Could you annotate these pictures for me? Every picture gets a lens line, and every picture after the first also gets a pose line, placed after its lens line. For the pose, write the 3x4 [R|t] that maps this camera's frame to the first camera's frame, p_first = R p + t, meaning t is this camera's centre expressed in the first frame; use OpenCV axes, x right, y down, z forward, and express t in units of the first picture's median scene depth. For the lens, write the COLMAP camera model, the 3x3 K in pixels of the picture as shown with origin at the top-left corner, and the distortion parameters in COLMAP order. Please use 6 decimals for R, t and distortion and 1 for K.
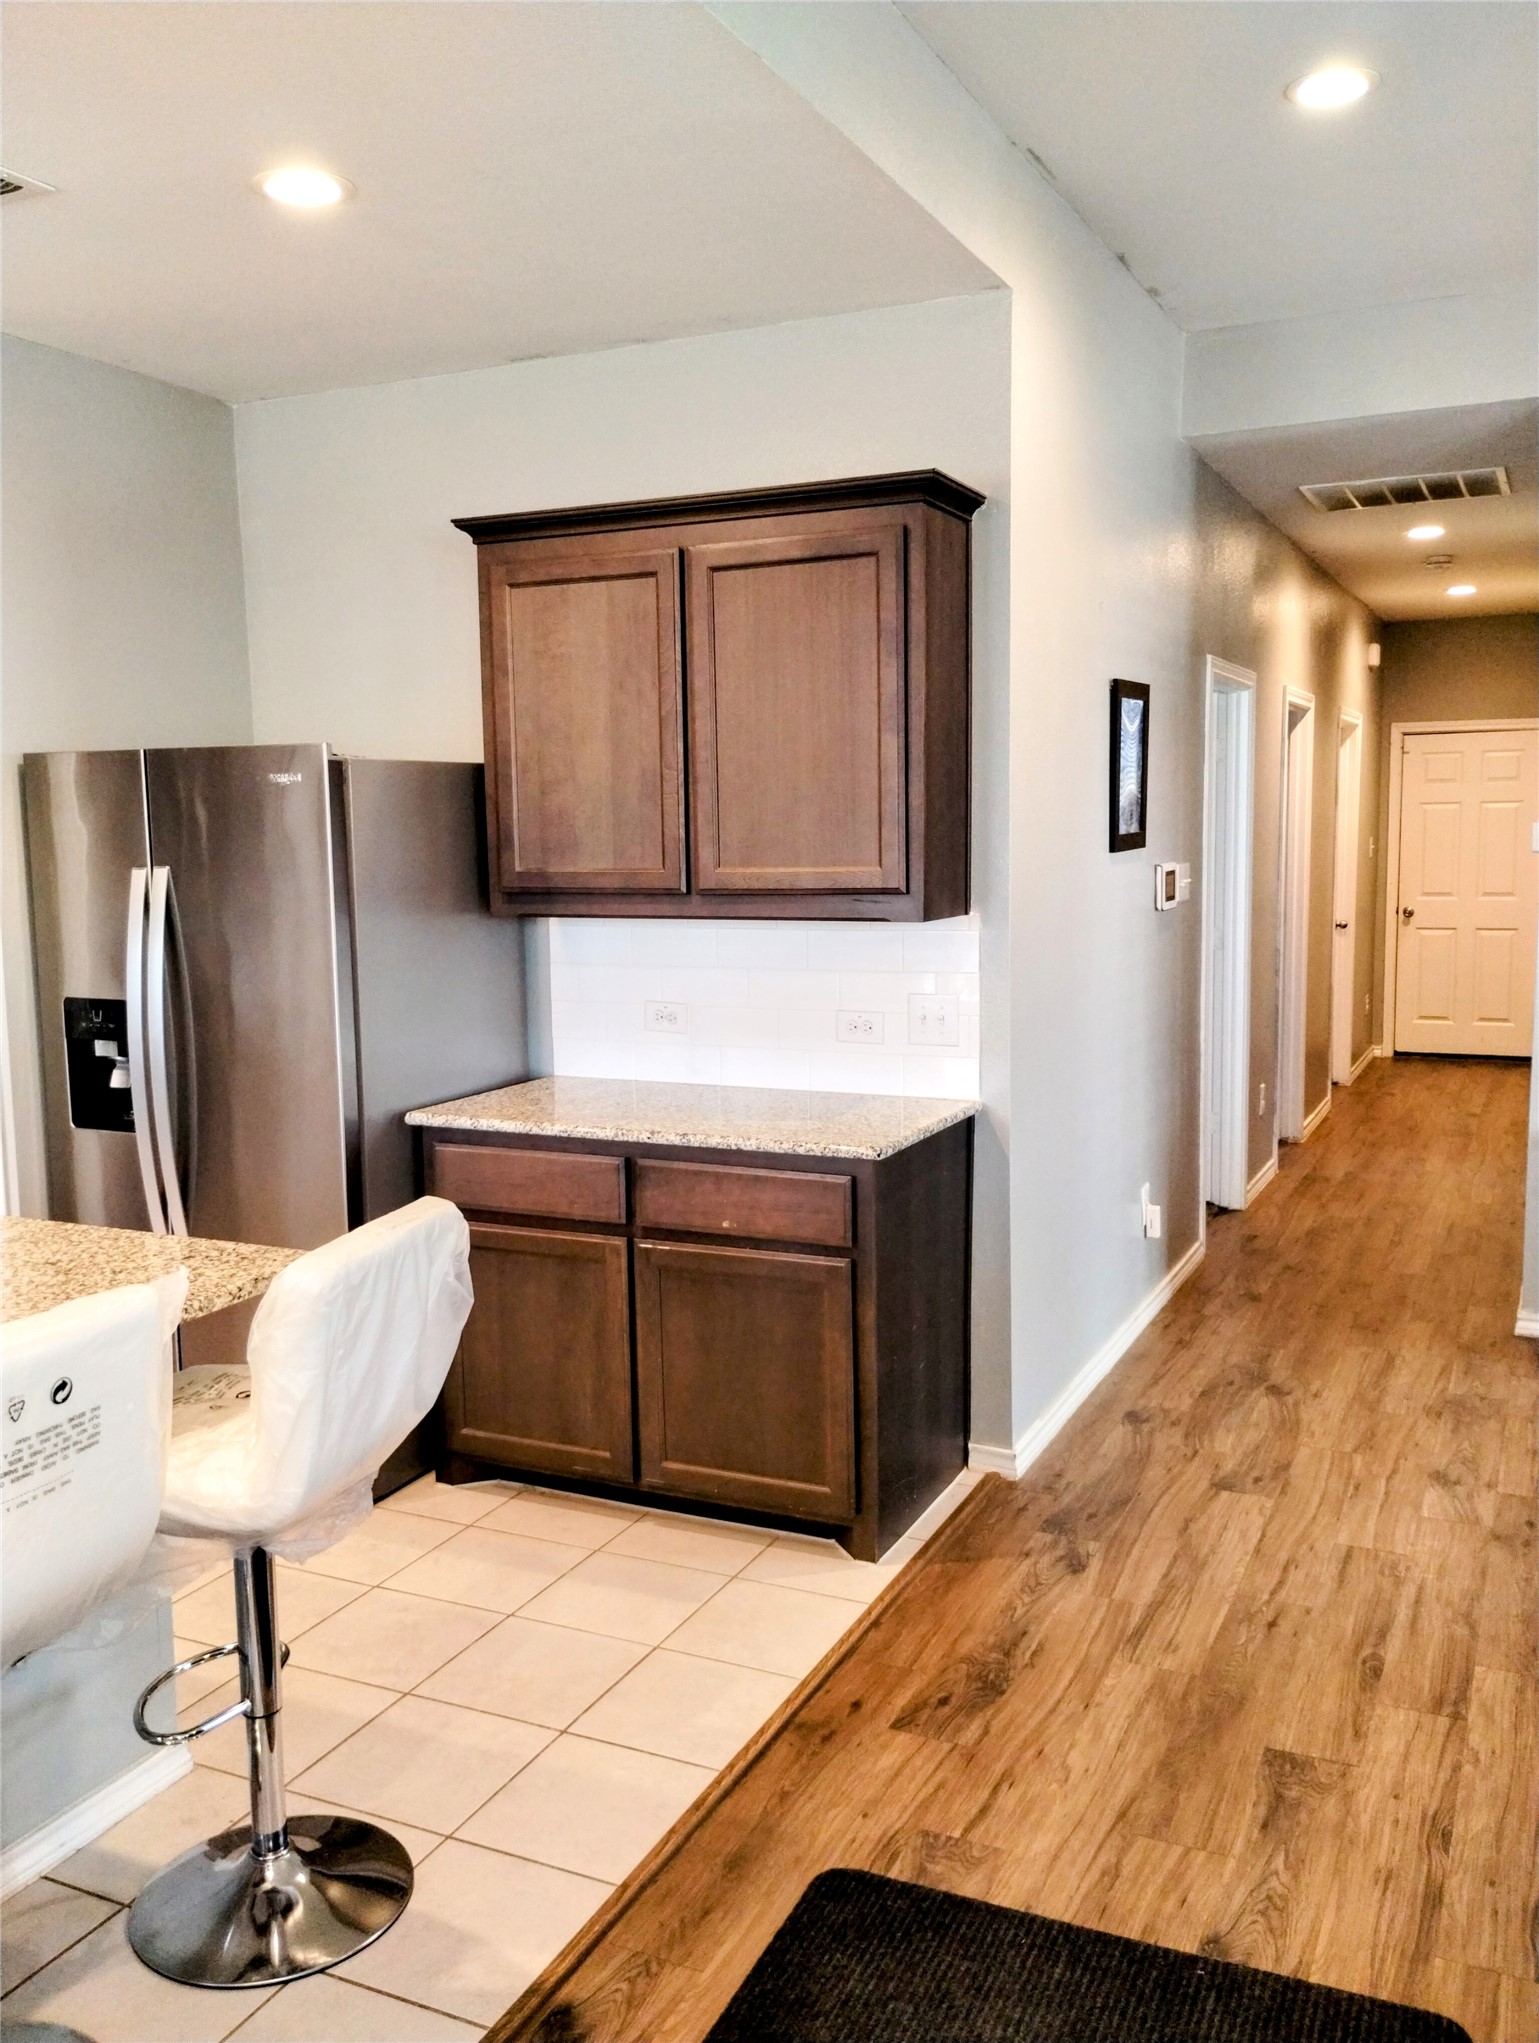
lens RADIAL K [[1714.4, 0, 769.5], [0, 1714.4, 1021.5], [0, 0, 1]] dist [0.073068, -0.100174]
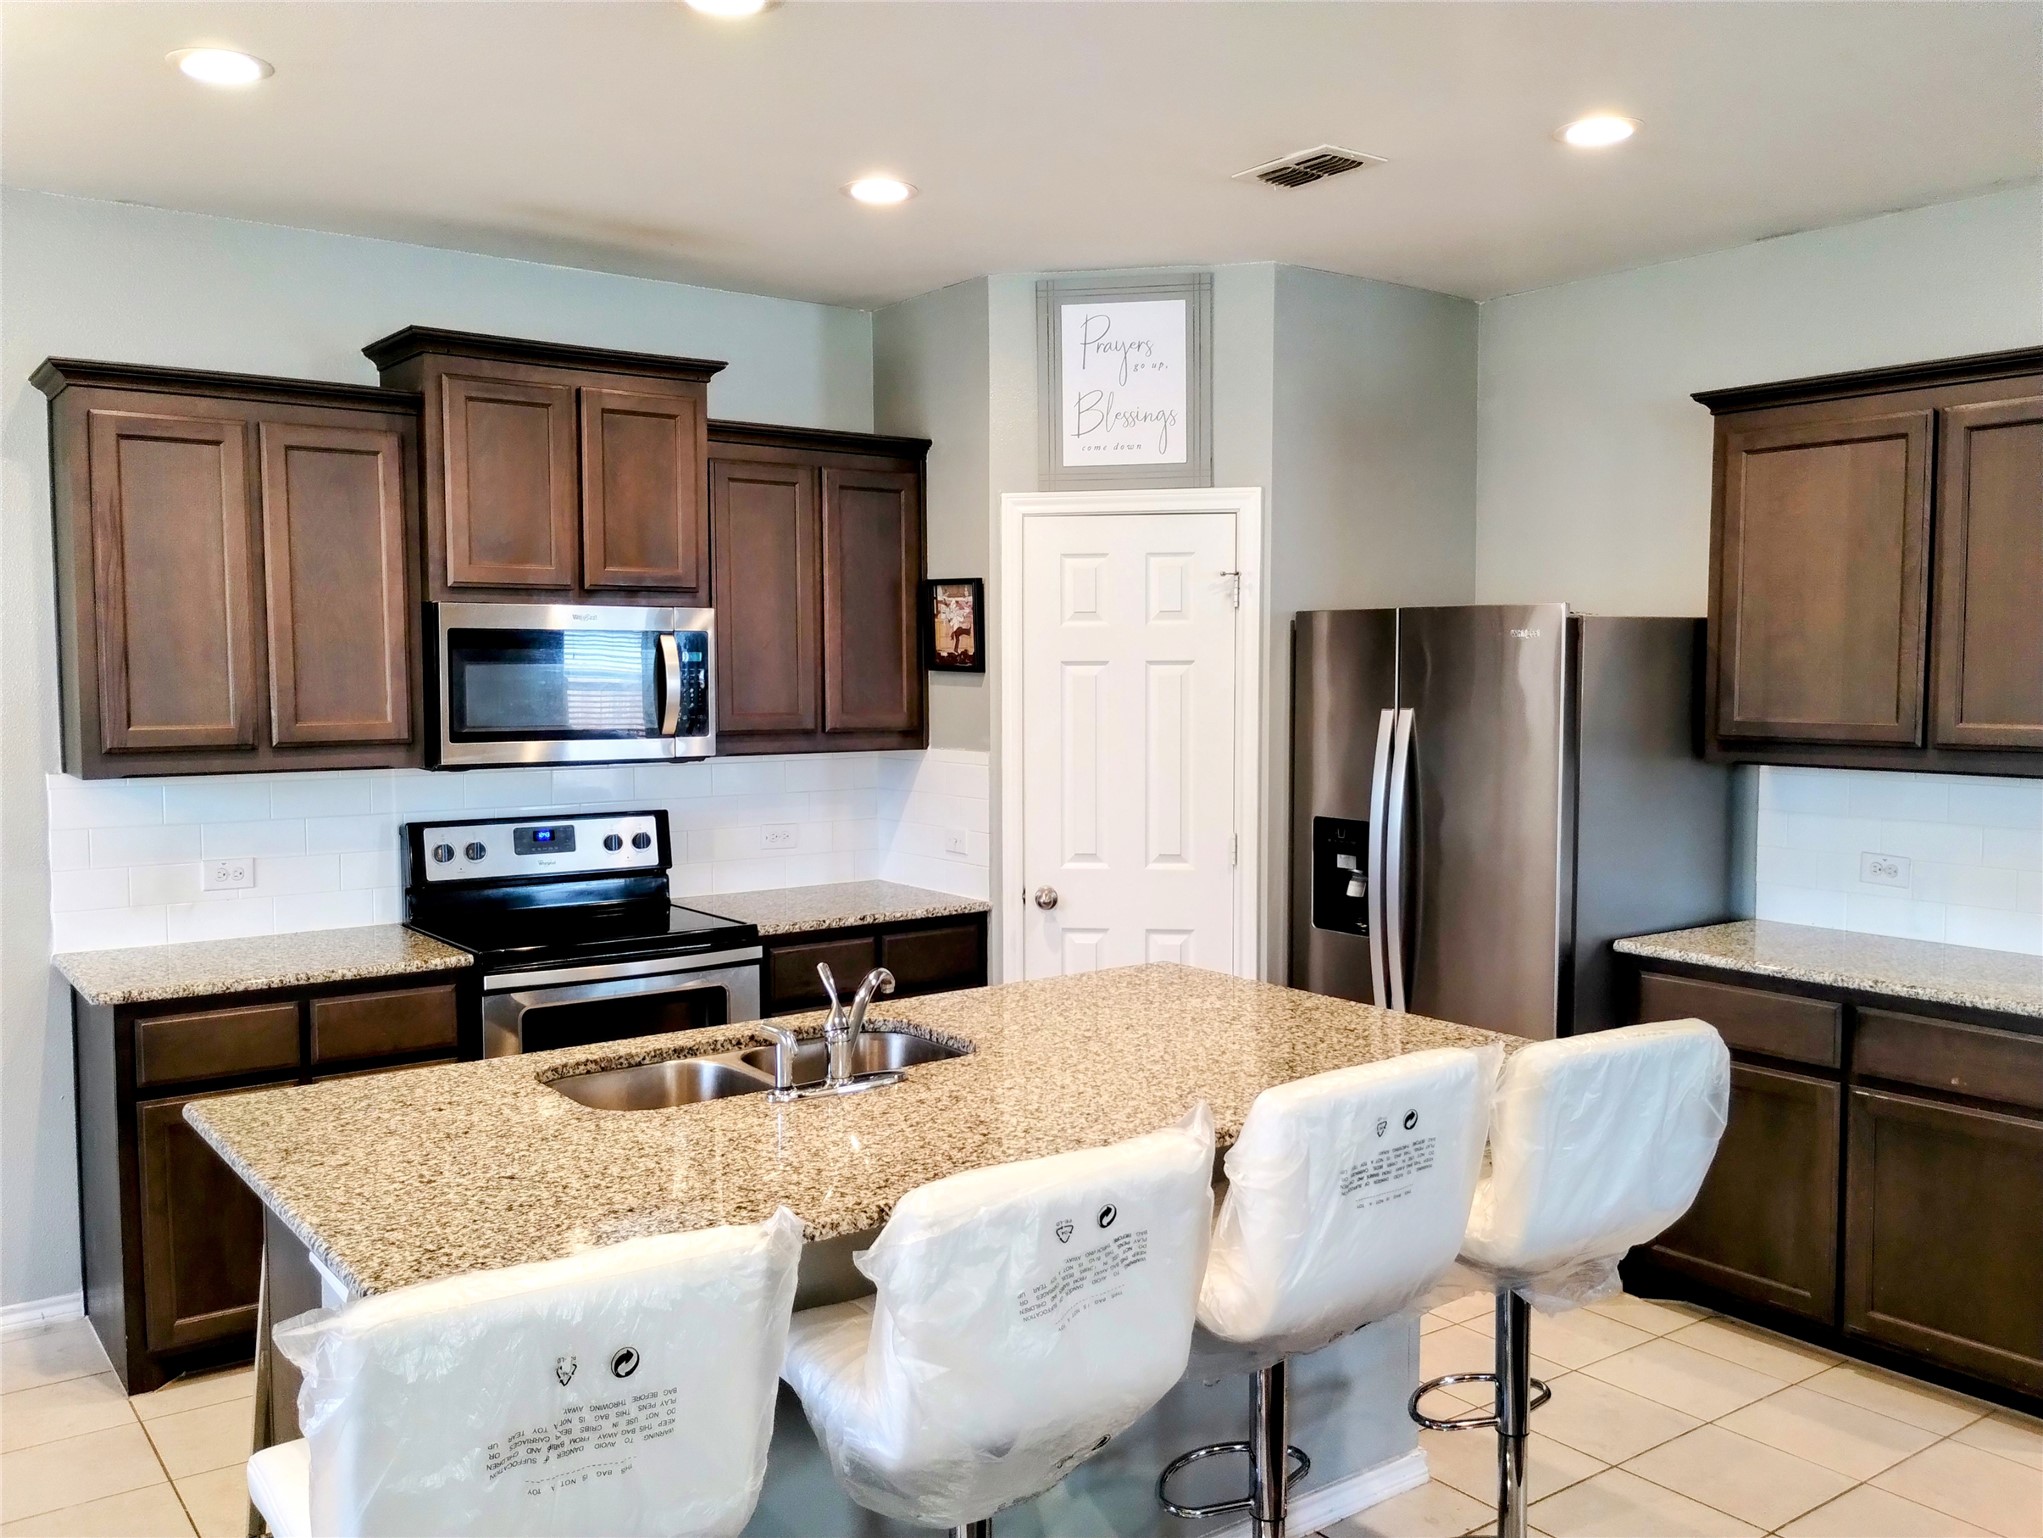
lens RADIAL K [[1714.4, 0, 1030.7], [0, 1714.4, 776.1], [0, 0, 1]] dist [0.073068, -0.100174]
pose [[0.883277, 0.045571, -0.466631, -0.034457], [-0.067229, 0.997291, -0.029863, 0.007319], [0.464006, 0.057748, 0.883948, -0.138091]]
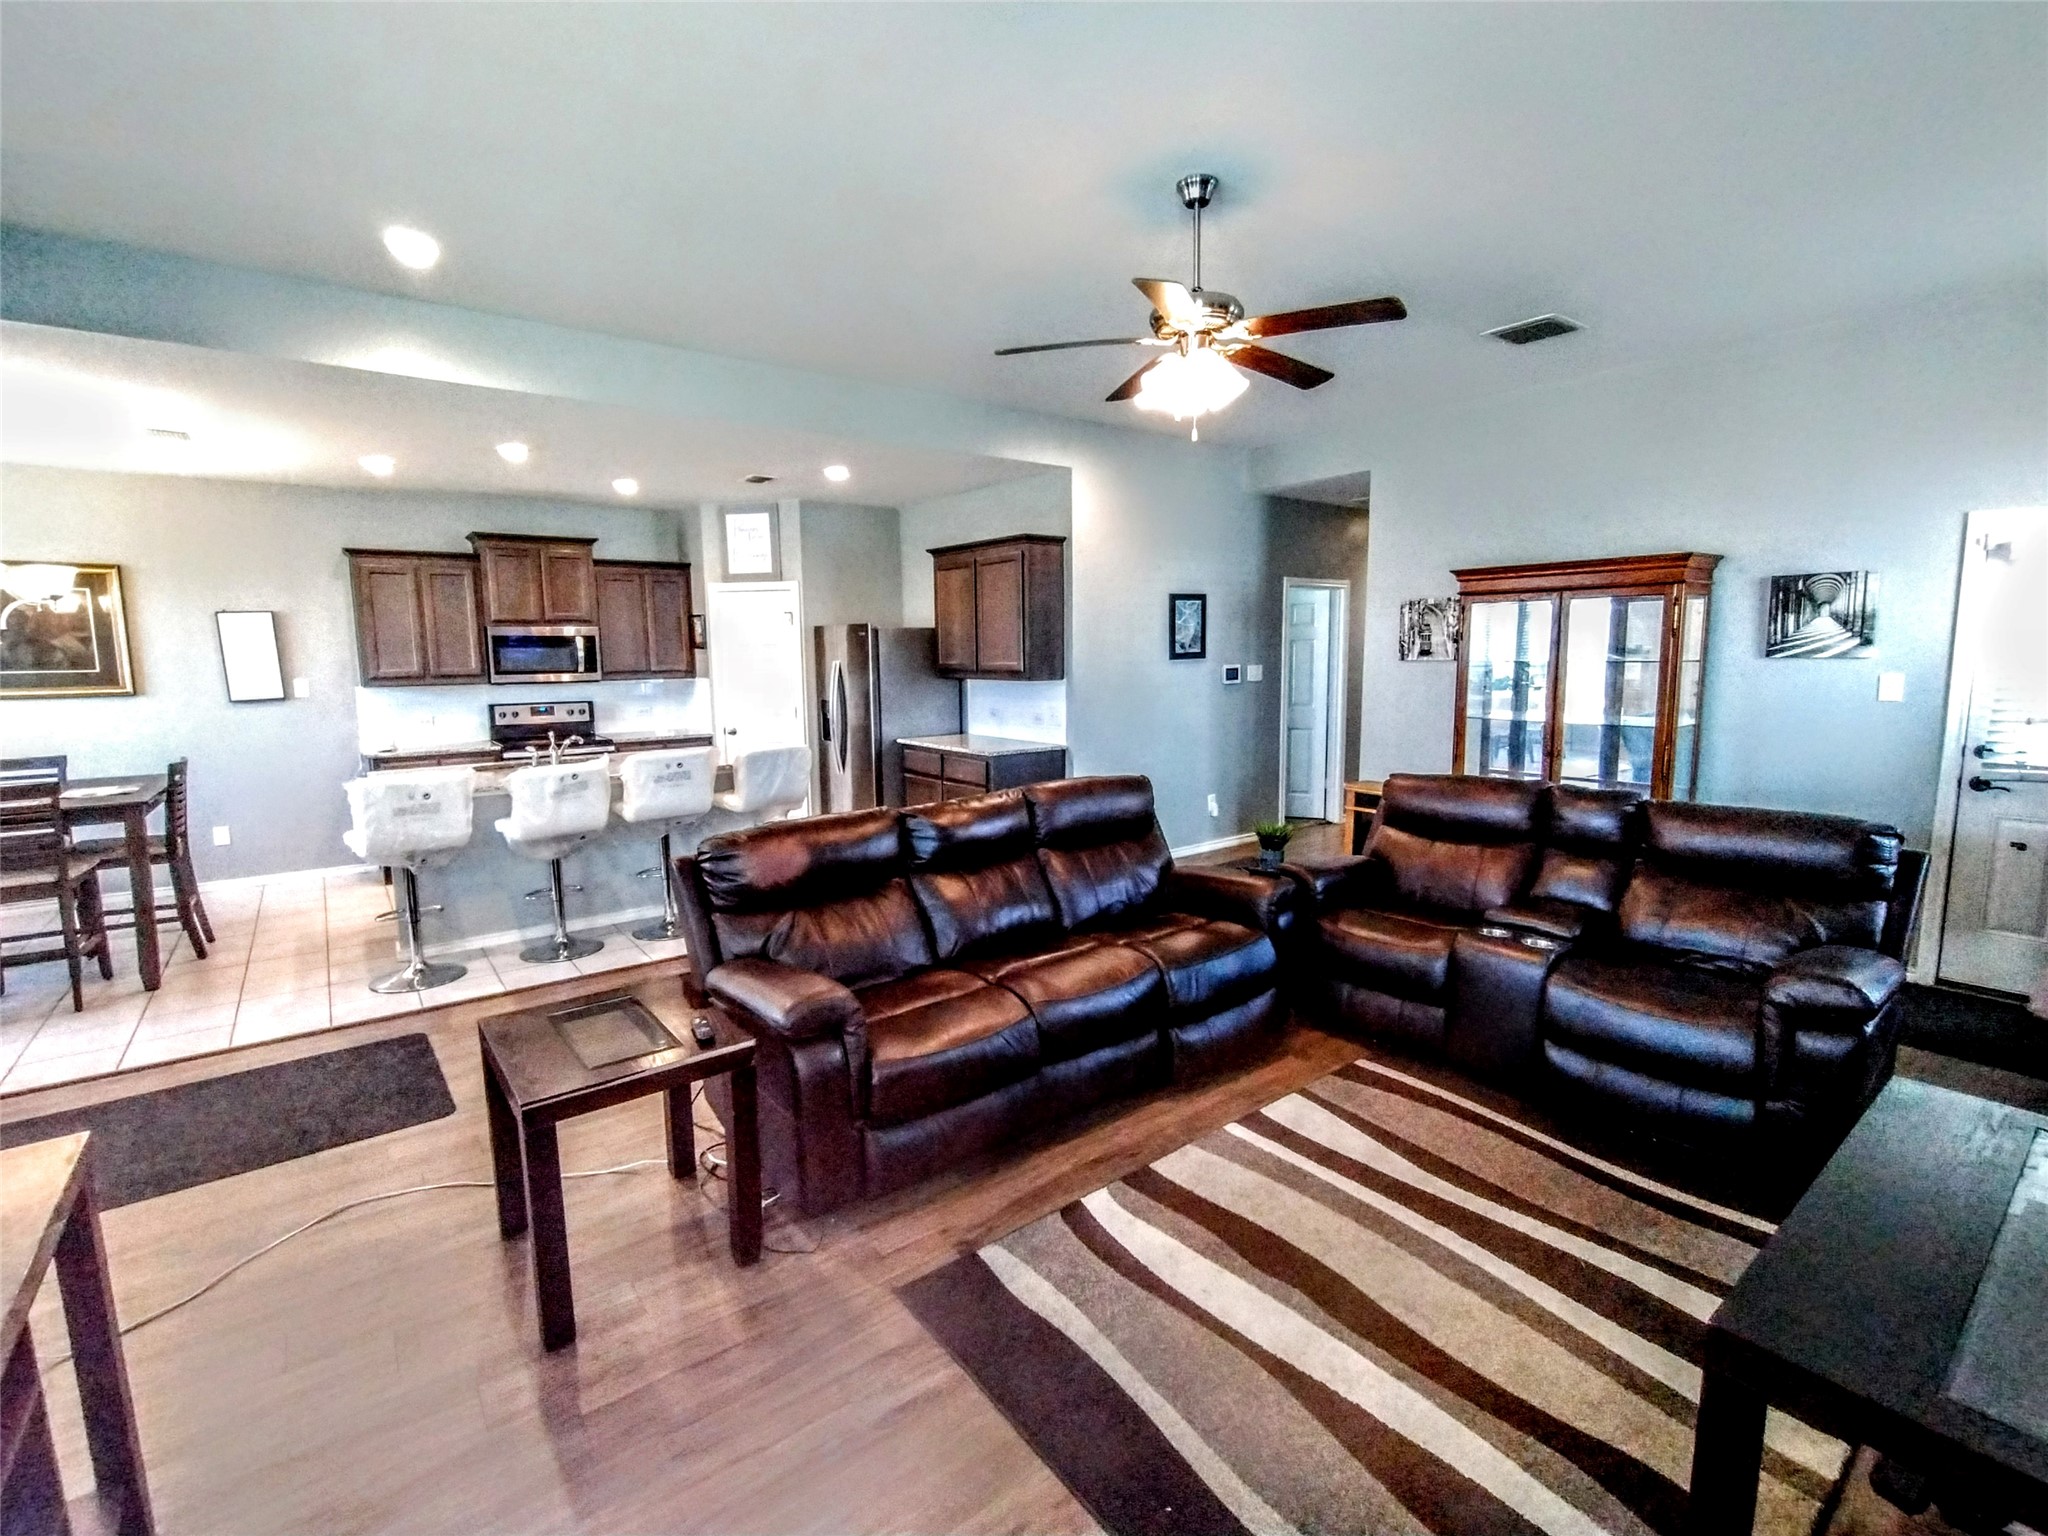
lens RADIAL K [[930.7, 0, 1024.0], [0, 930.7, 768.0], [0, 0, 1]] dist [-0.013464, -0.000136]
pose [[0.889318, 0.064085, -0.452776, 0.787293], [-0.057718, 0.997944, 0.027881, 0.045896], [0.453631, 0.001338, 0.891189, -0.424804]]
